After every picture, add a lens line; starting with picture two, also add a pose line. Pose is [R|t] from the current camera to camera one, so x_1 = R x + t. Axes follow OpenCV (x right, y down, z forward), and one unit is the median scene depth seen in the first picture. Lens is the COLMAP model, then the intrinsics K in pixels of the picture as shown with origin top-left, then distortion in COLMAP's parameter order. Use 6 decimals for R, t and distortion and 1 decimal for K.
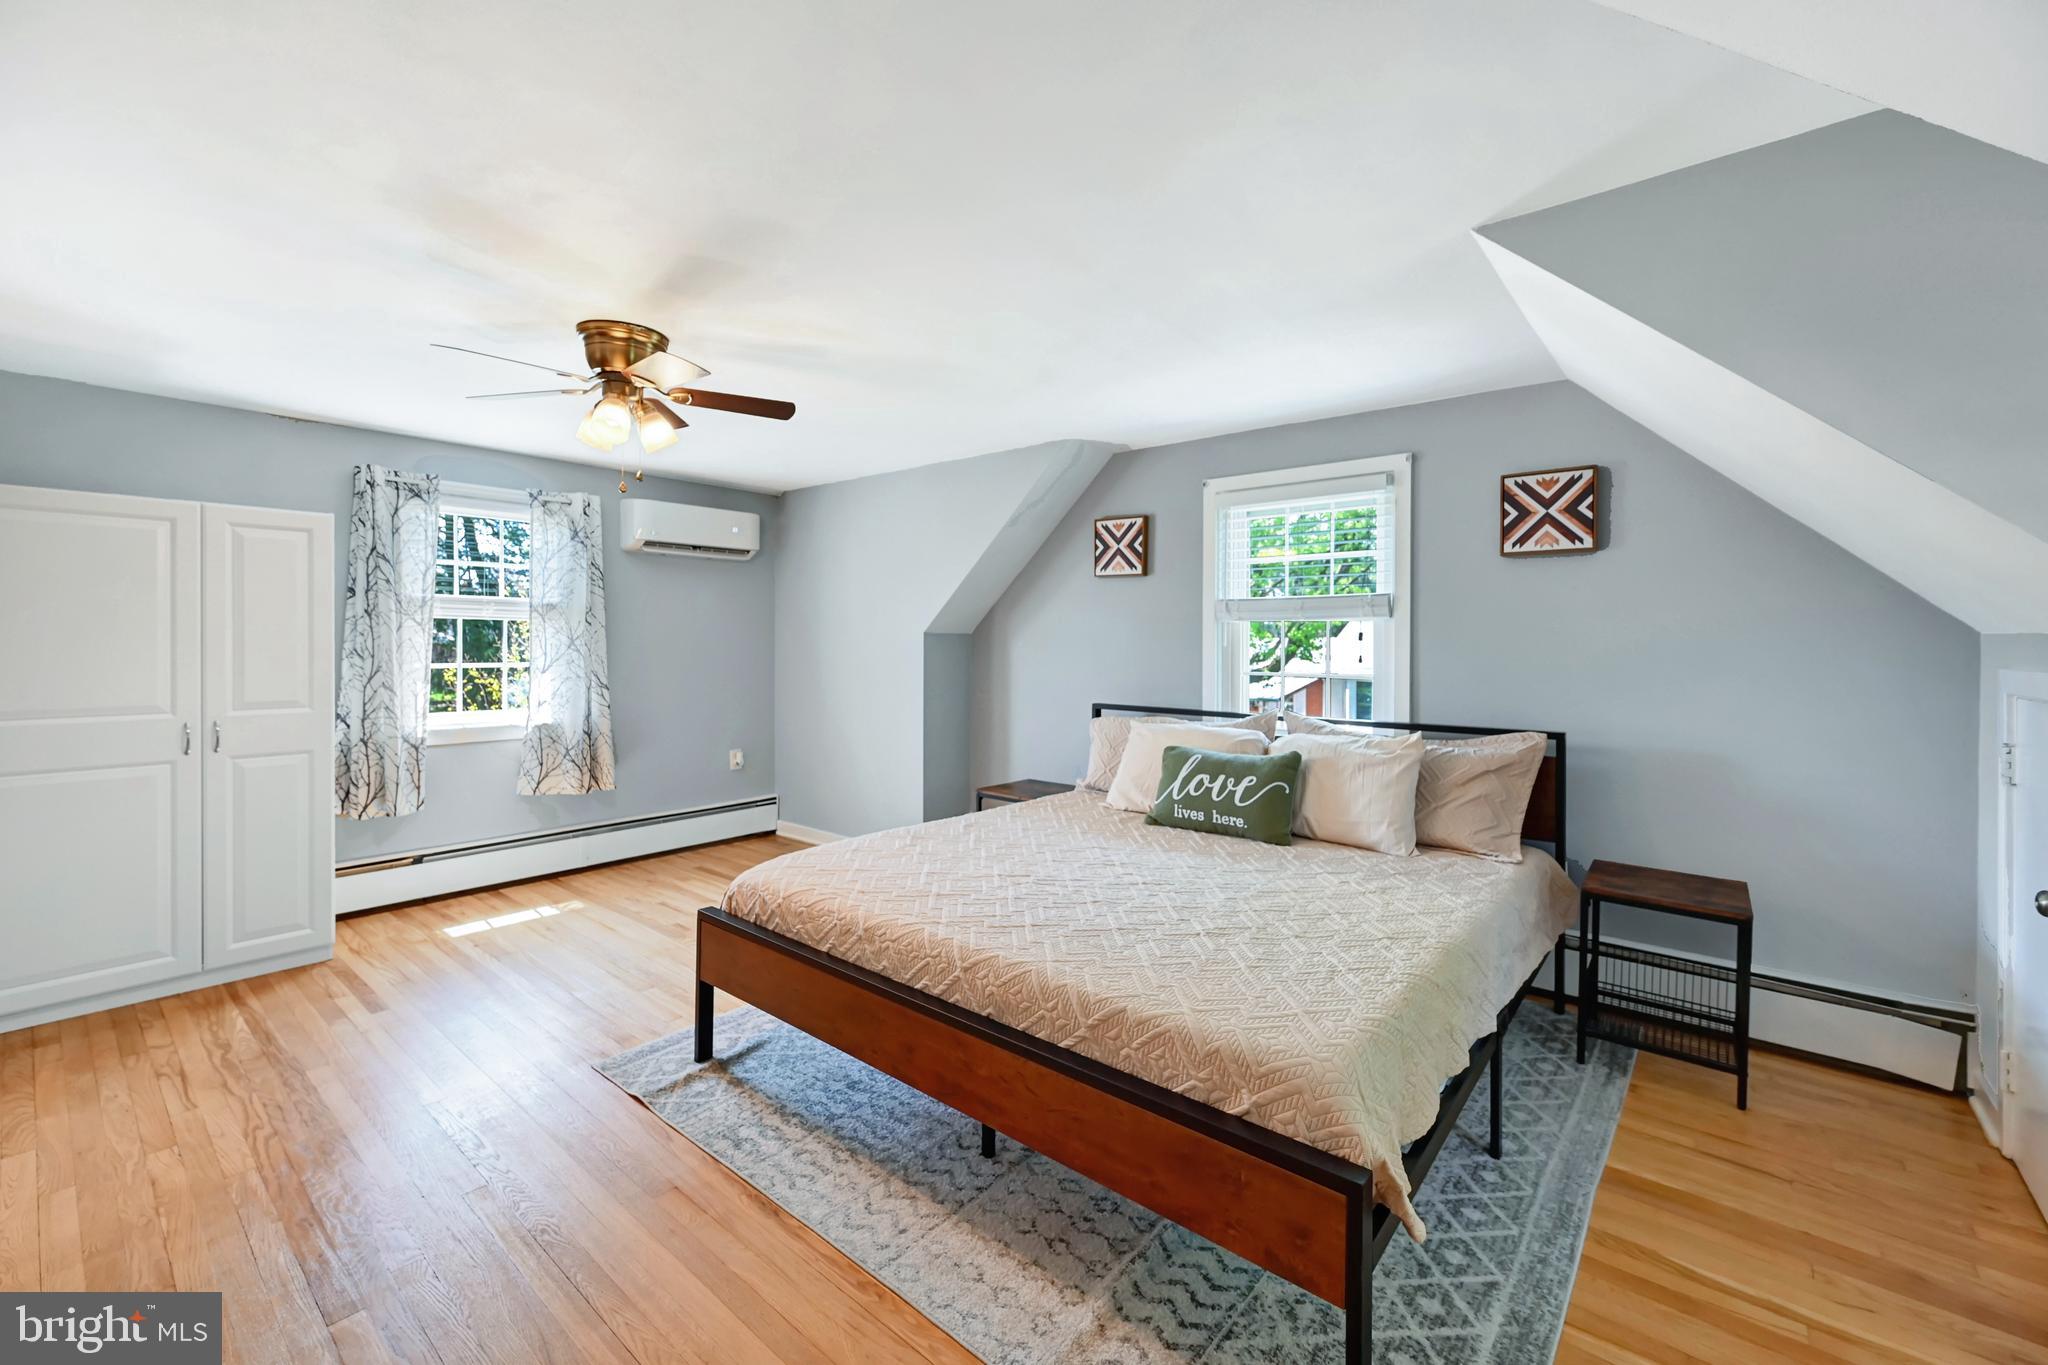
lens RADIAL K [[811.2, 0, 1016.2], [0, 811.2, 657.5], [0, 0, 1]] dist [-0.000362, 0.000007]
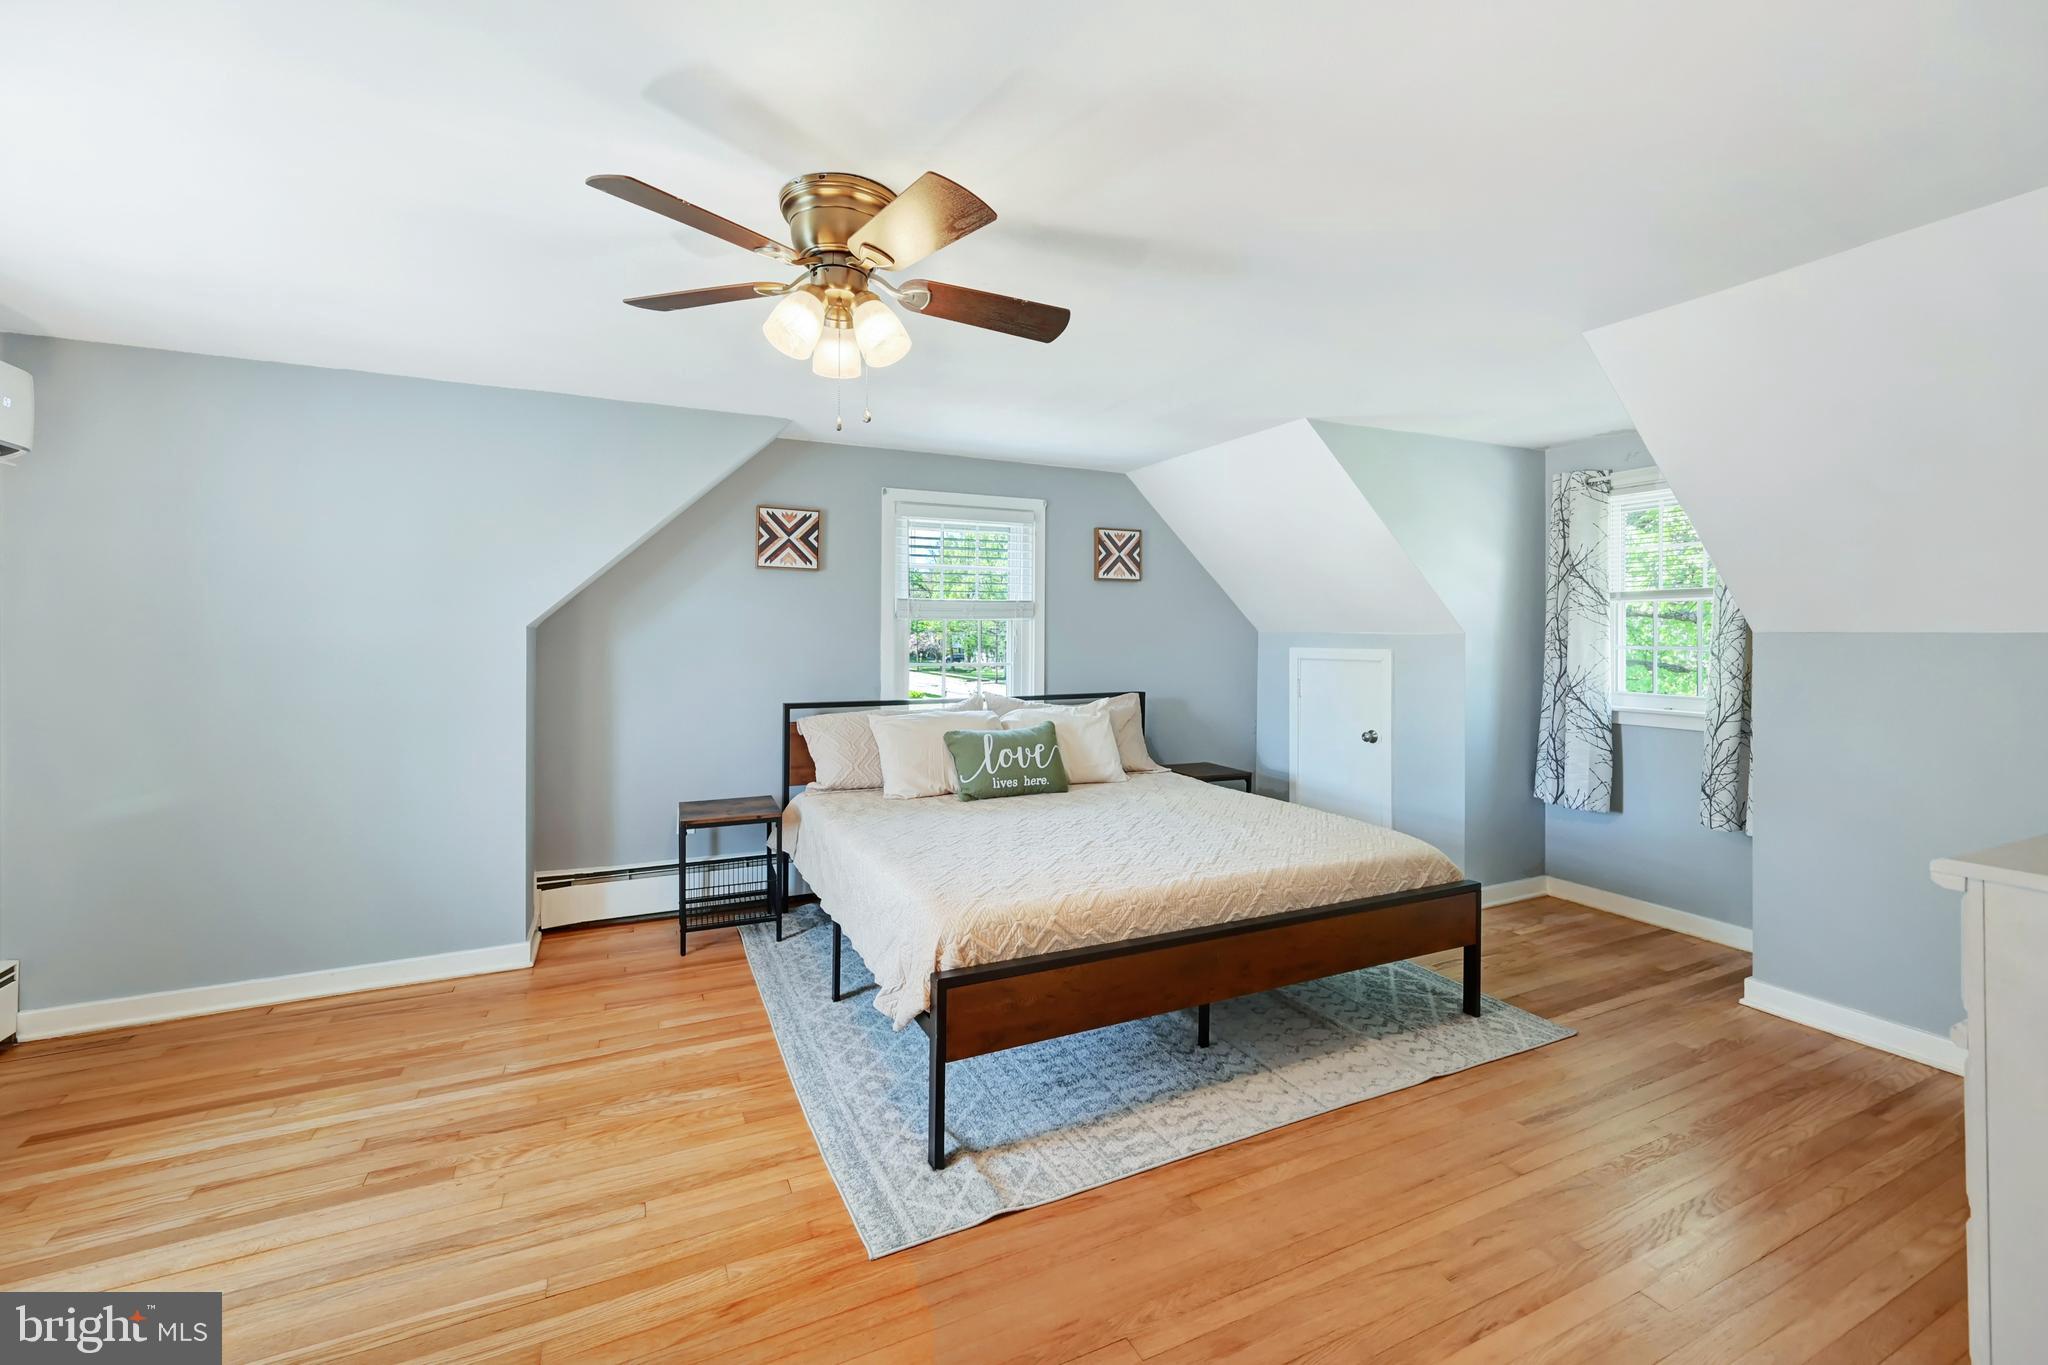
lens RADIAL K [[823.4, 0, 1033.0], [0, 823.4, 665.5], [0, 0, 1]] dist [-0.000613, -0.000015]
pose [[0.429267, -0.024560, 0.902843, -0.713865], [0.030741, 0.999448, 0.012572, 0.008754], [-0.902654, 0.022357, 0.429786, 0.389751]]
